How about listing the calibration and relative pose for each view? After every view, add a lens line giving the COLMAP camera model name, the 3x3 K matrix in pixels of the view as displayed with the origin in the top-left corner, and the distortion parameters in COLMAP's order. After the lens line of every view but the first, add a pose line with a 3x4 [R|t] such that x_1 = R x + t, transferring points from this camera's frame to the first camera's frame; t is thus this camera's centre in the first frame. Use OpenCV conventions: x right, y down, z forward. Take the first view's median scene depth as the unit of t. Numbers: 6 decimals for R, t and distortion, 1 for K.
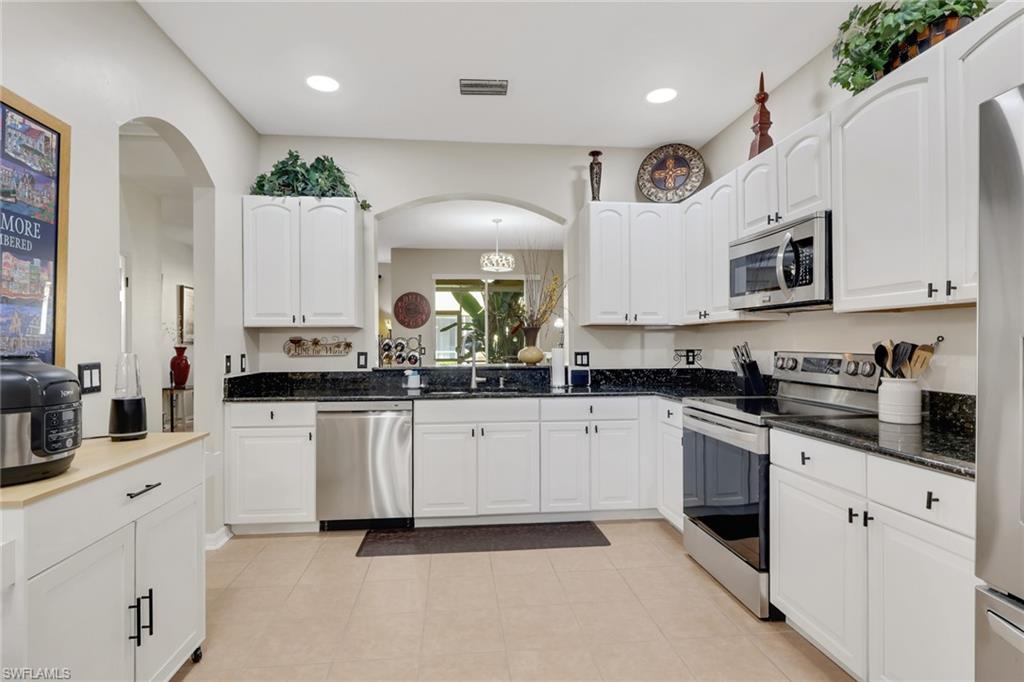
lens RADIAL K [[516.7, 0, 518.1], [0, 516.7, 338.0], [0, 0, 1]] dist [-0.001665, -0.000436]
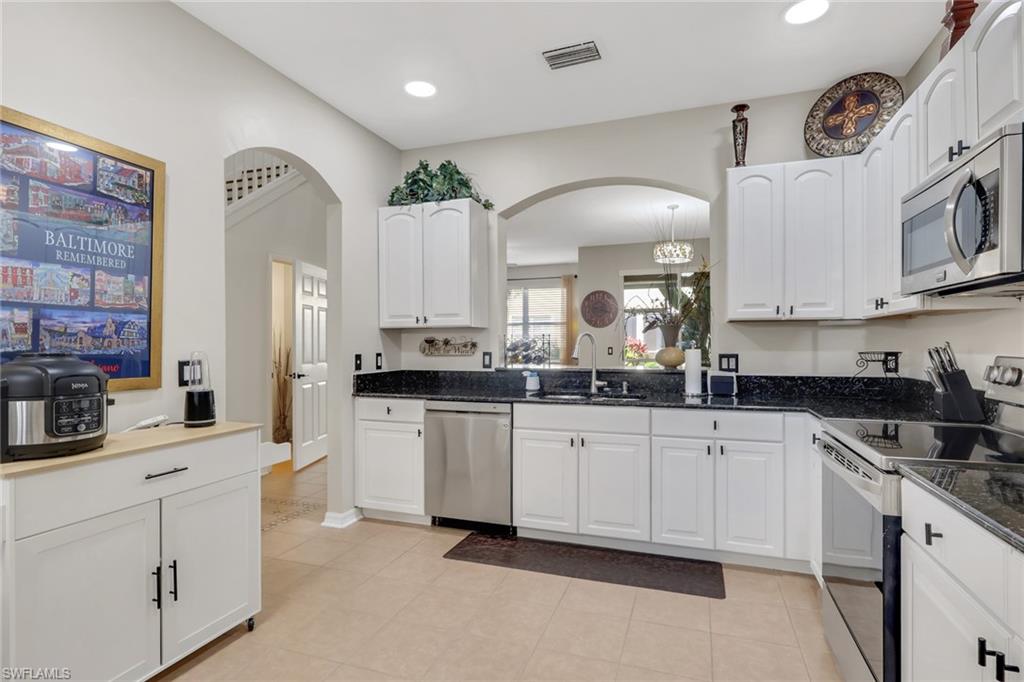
lens RADIAL K [[516.7, 0, 528.6], [0, 516.7, 341.0], [0, 0, 1]] dist [-0.001665, -0.000436]
pose [[0.903808, -0.000703, -0.427938, 0.237784], [0.003717, 0.999974, 0.006209, 0.000317], [0.427923, -0.007203, 0.903787, 0.154982]]
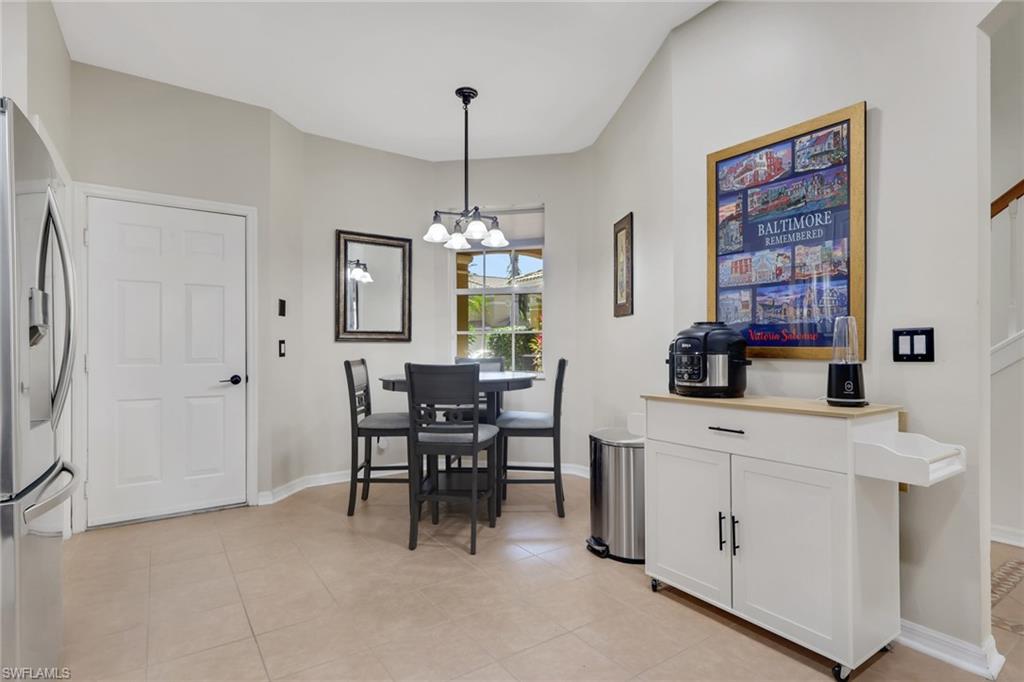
lens RADIAL K [[516.7, 0, 511.6], [0, 516.7, 347.1], [0, 0, 1]] dist [-0.001665, -0.000436]
pose [[-0.892891, 0.006793, -0.450222, 0.139364], [0.011672, 0.999899, -0.008061, 0.049643], [0.450122, -0.012453, -0.892880, 0.918438]]
